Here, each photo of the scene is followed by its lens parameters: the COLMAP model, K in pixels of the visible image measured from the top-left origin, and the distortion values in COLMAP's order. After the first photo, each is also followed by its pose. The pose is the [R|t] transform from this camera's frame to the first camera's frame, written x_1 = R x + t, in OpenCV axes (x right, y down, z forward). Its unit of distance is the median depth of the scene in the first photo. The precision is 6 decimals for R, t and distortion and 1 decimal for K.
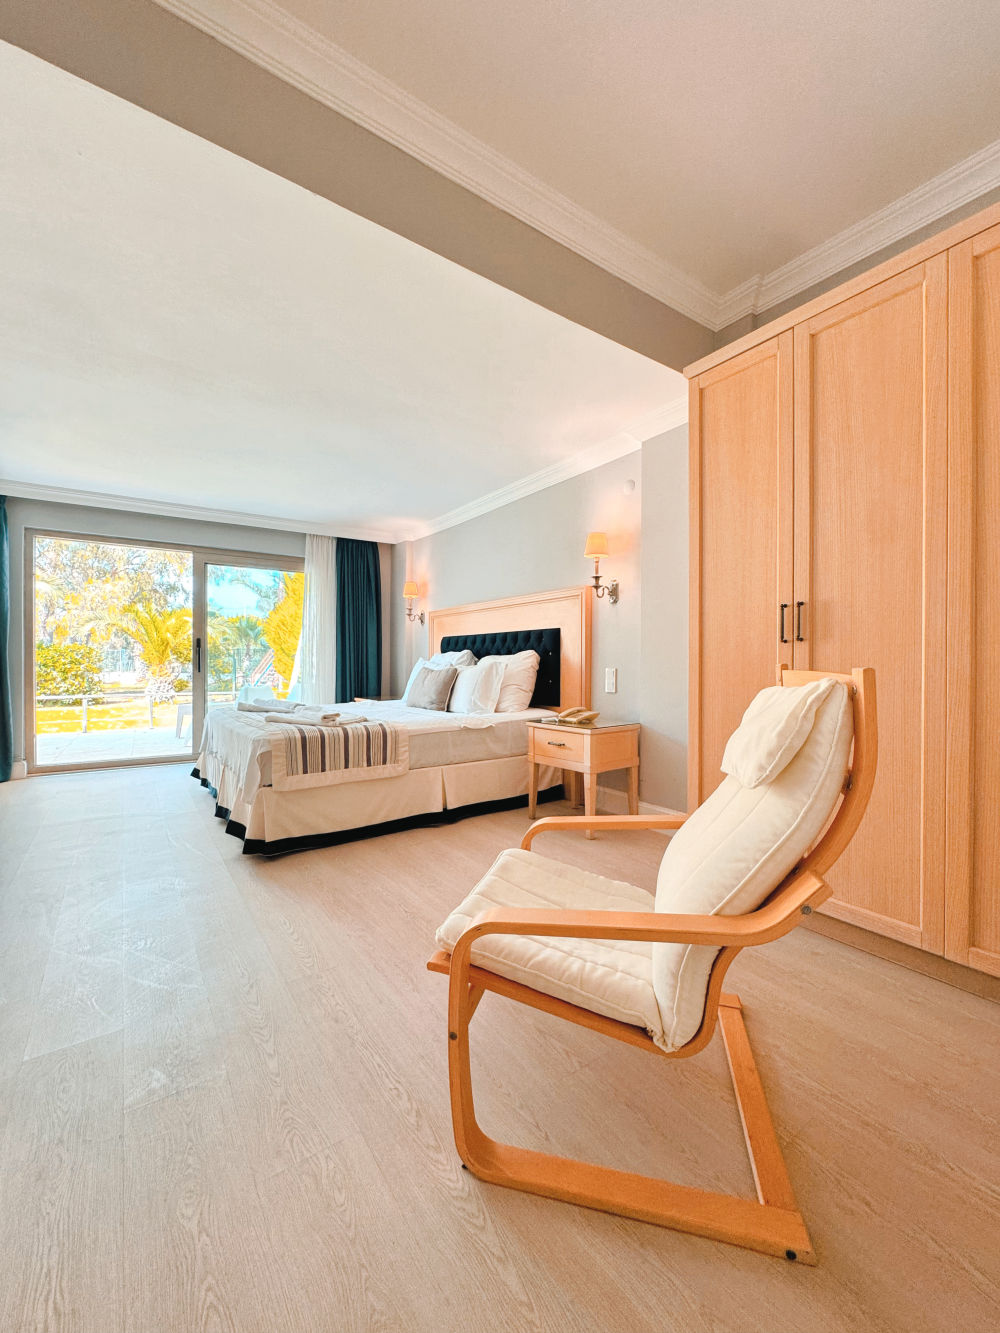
lens RADIAL K [[532.4, 0, 499.3], [0, 532.4, 664.9], [0, 0, 1]] dist [-0.002029, 0.000258]
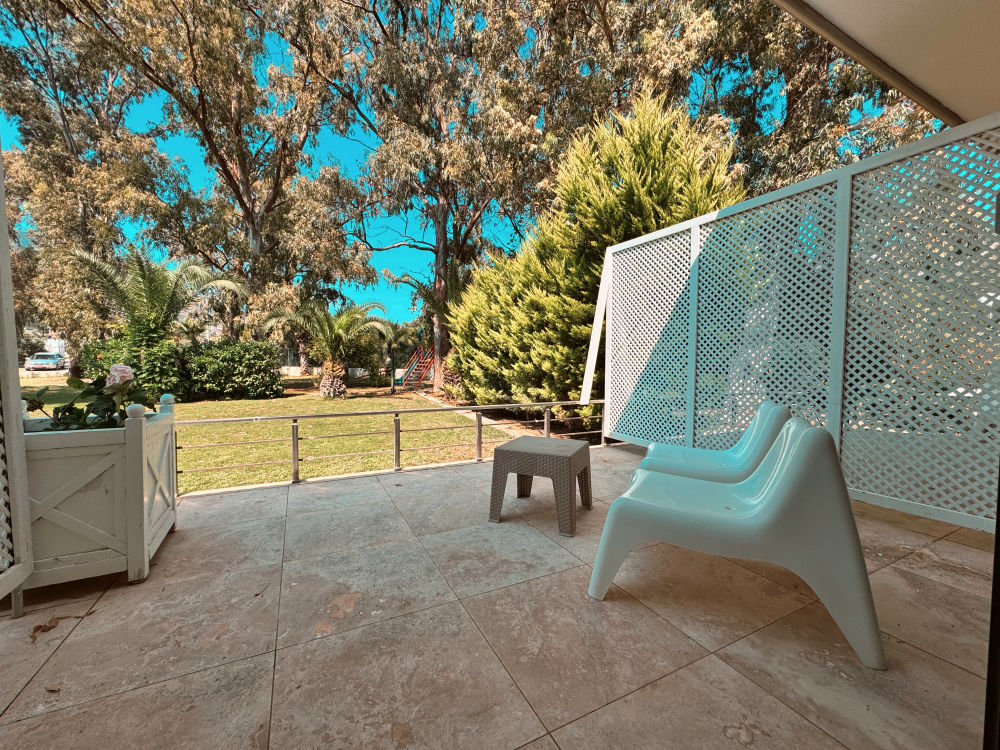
lens RADIAL K [[399.4, 0, 500.0], [0, 399.4, 375.0], [0, 0, 1]] dist [-0.002029, 0.000258]
pose [[0.993007, 0.008330, -0.117761, -1.126717], [-0.004601, 0.999480, 0.031905, 0.009023], [0.117965, -0.031140, 0.992529, 1.328746]]
